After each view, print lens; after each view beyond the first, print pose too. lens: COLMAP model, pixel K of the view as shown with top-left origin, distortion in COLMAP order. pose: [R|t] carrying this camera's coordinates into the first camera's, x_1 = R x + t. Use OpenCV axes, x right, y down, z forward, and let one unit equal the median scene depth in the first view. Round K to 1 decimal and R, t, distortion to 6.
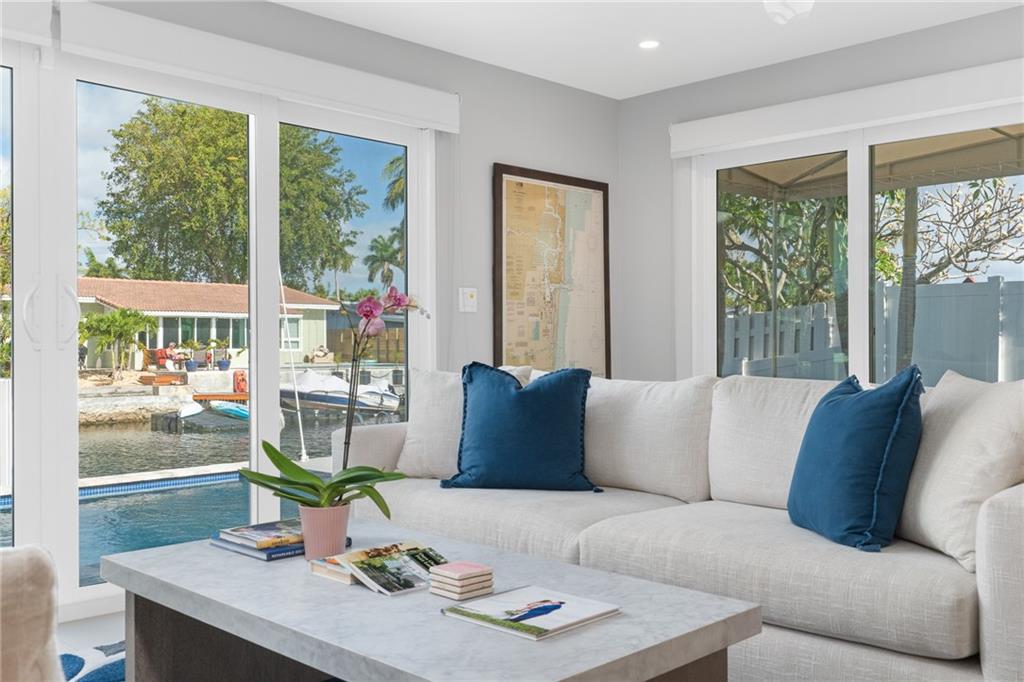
lens RADIAL K [[971.3, 0, 512.3], [0, 971.3, 339.6], [0, 0, 1]] dist [0.000792, 0.000000]
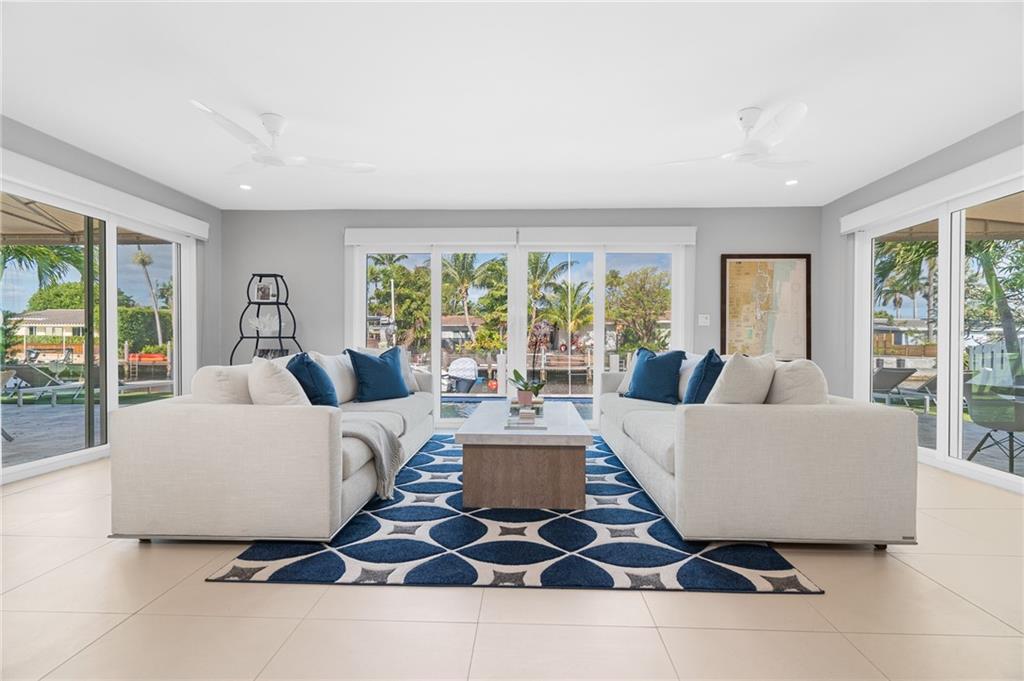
lens RADIAL K [[462.1, 0, 511.1], [0, 462.1, 341.8], [0, 0, 1]] dist [0.002574, 0.001353]
pose [[0.668892, 0.009339, -0.743301, 0.391079], [-0.005858, 0.999956, 0.007292, 0.002102], [0.743337, -0.000523, 0.668917, -0.005604]]
